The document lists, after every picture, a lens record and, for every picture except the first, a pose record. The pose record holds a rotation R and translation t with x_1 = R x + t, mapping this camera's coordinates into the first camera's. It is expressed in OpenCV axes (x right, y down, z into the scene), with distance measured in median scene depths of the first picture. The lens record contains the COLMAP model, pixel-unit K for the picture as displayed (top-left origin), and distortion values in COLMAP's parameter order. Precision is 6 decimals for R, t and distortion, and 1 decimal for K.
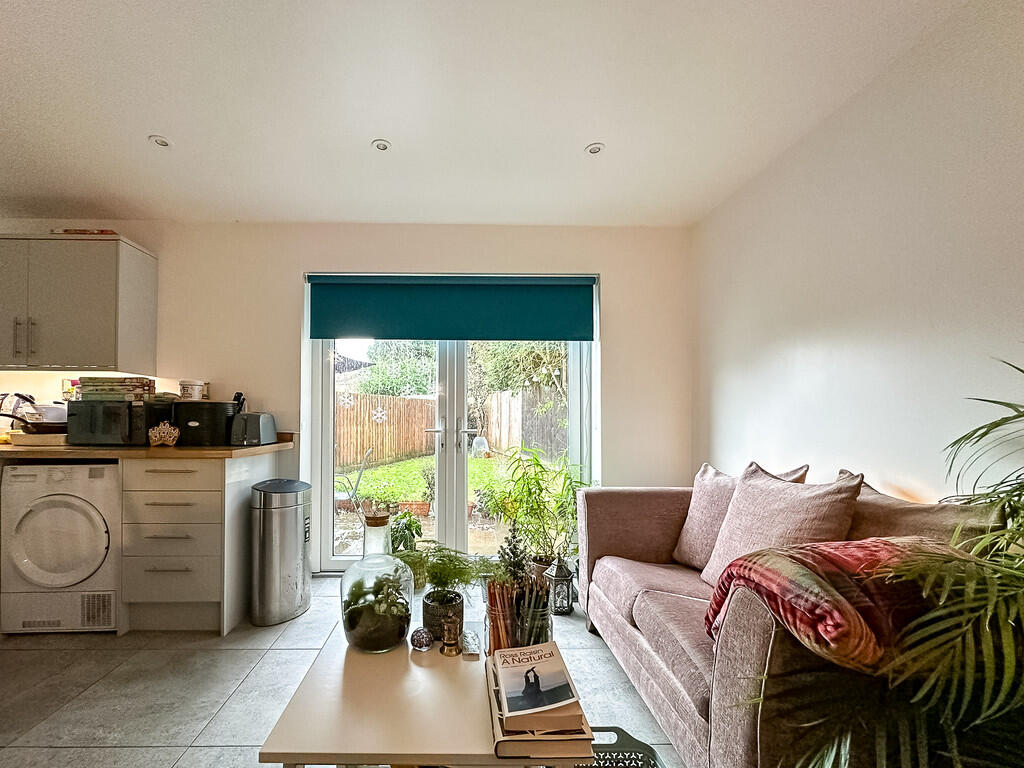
lens RADIAL K [[432.3, 0, 471.6], [0, 432.3, 406.0], [0, 0, 1]] dist [0.002466, -0.000029]
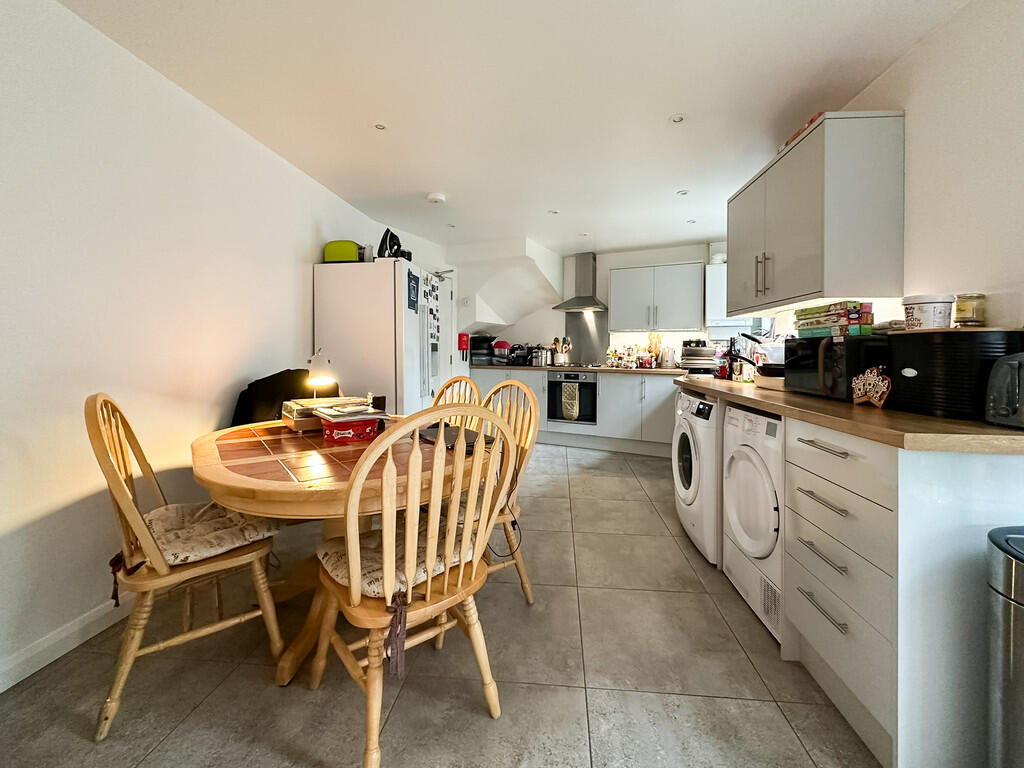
lens RADIAL K [[406.5, 0, 518.7], [0, 406.5, 351.9], [0, 0, 1]] dist [-0.000551, 0.000116]
pose [[-0.110610, -0.006386, -0.993843, -0.070588], [0.009604, 0.999926, -0.007494, 0.013954], [0.993817, -0.010374, -0.110541, 0.561977]]
